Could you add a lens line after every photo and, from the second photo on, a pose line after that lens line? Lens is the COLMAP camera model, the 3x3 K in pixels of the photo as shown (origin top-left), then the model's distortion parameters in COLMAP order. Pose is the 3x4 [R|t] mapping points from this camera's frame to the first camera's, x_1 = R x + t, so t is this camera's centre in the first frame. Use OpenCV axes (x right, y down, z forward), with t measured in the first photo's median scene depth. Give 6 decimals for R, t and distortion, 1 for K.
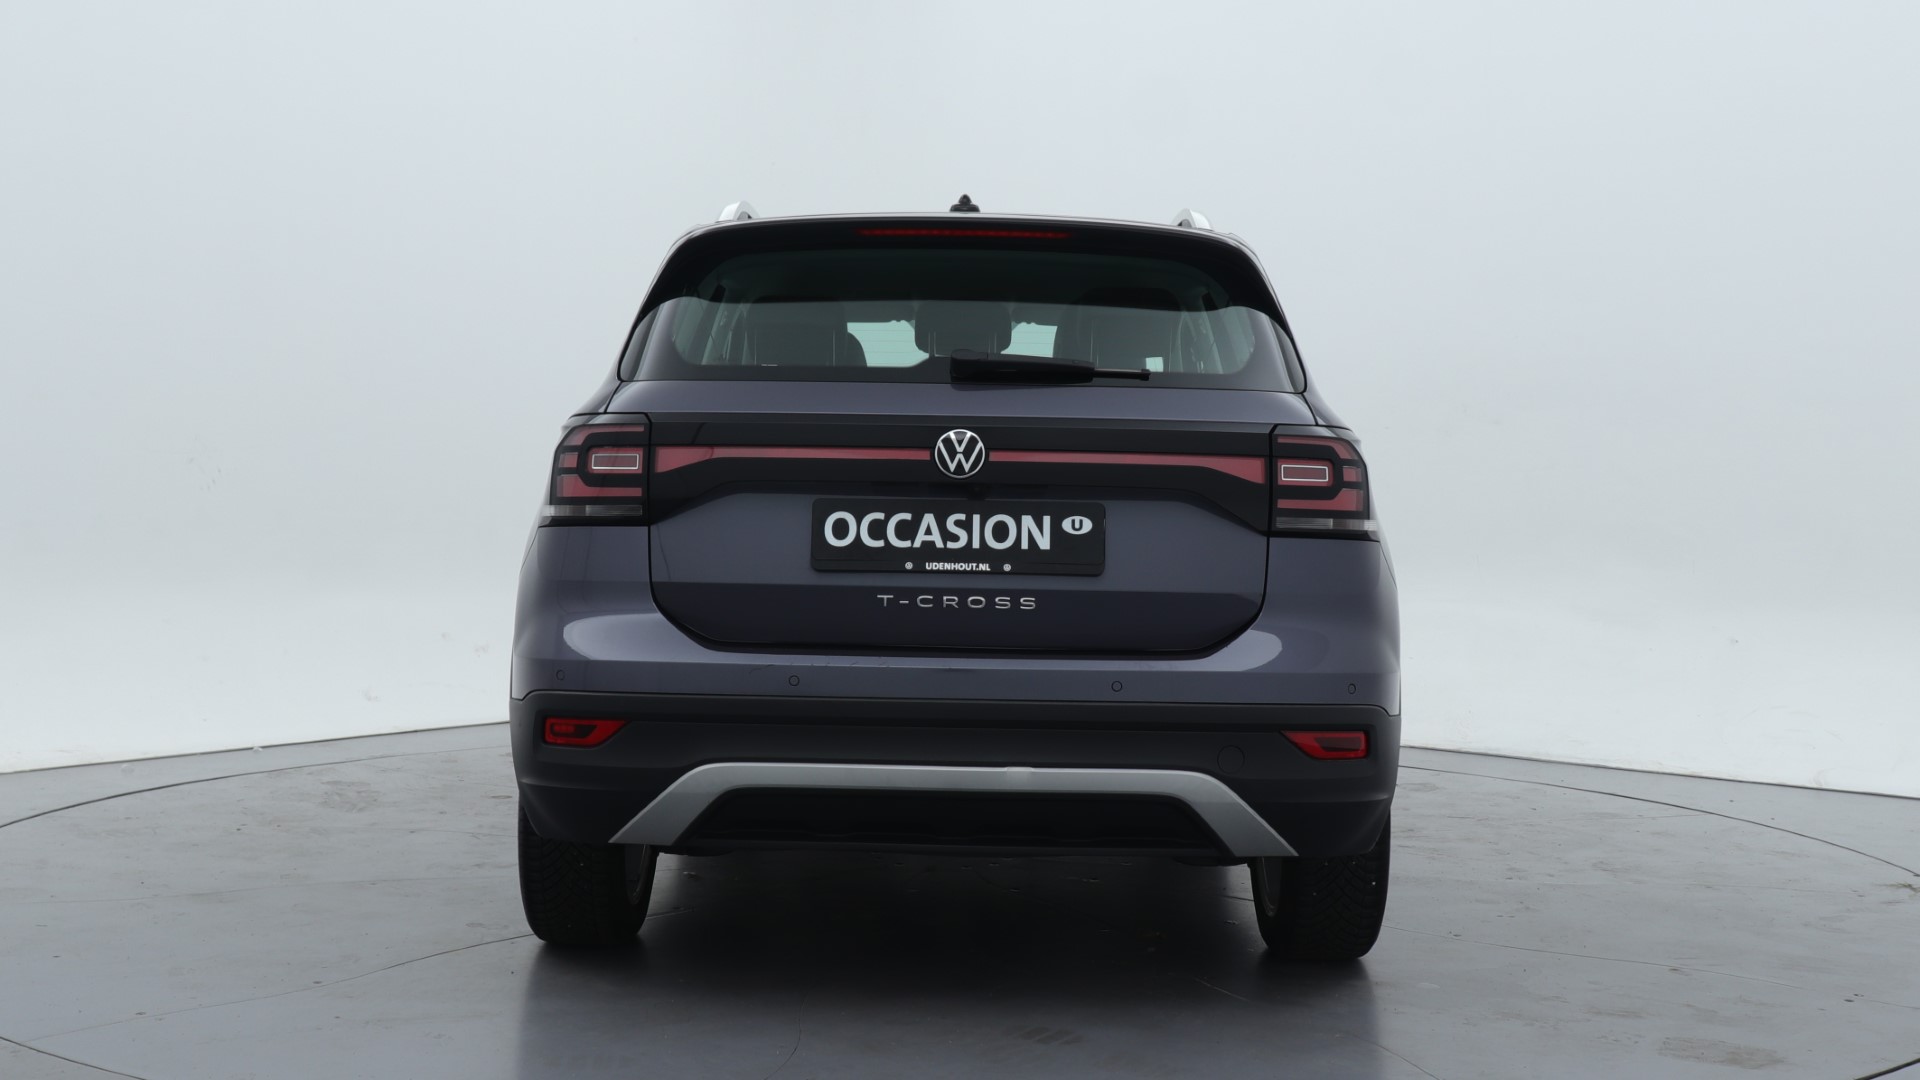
lens RADIAL K [[2532.0, 0, 946.6], [0, 2532.0, 533.5], [0, 0, 1]] dist [-0.026023, 0.000000]
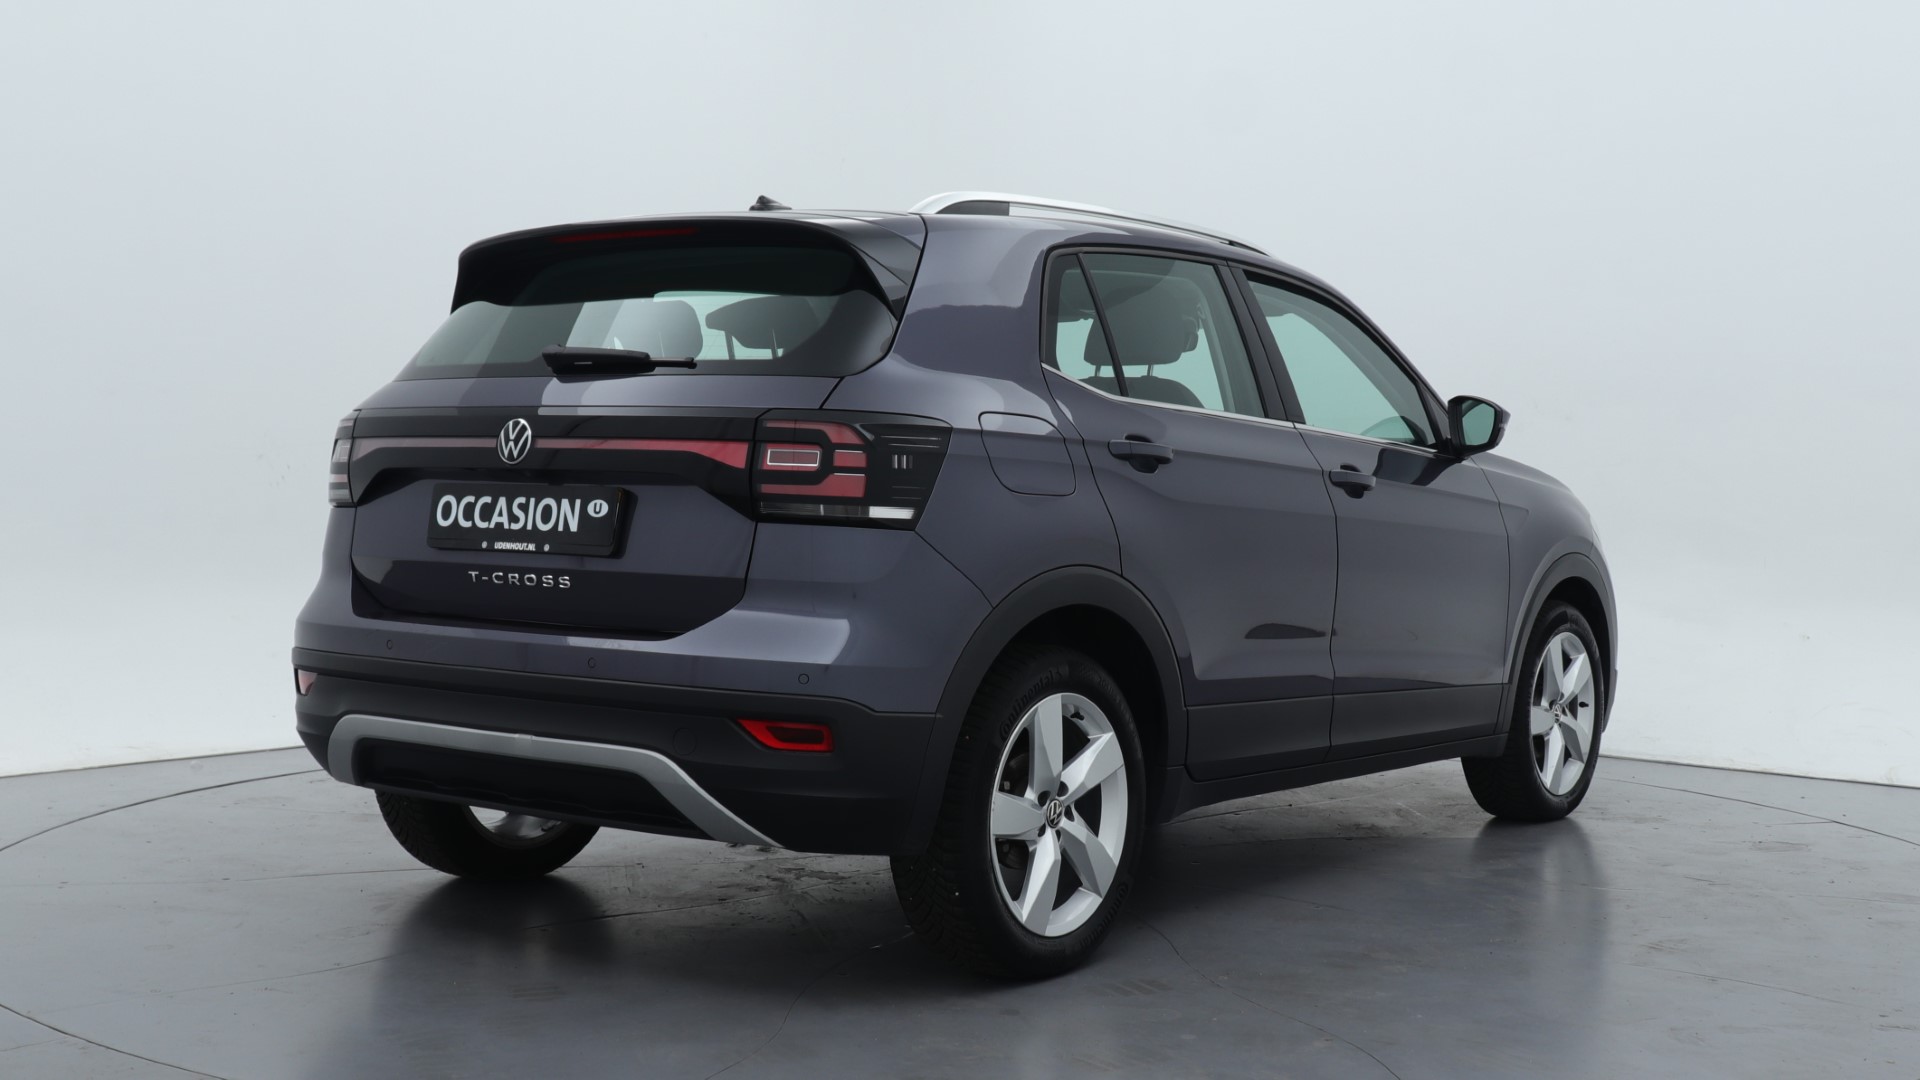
lens RADIAL K [[2532.0, 0, 965.0], [0, 2532.0, 532.6], [0, 0, 1]] dist [-0.026023, 0.000000]
pose [[0.777160, 0.011595, -0.629196, 0.828016], [-0.017871, 0.999834, -0.003649, 0.007754], [0.629049, 0.014080, 0.777238, 0.283076]]
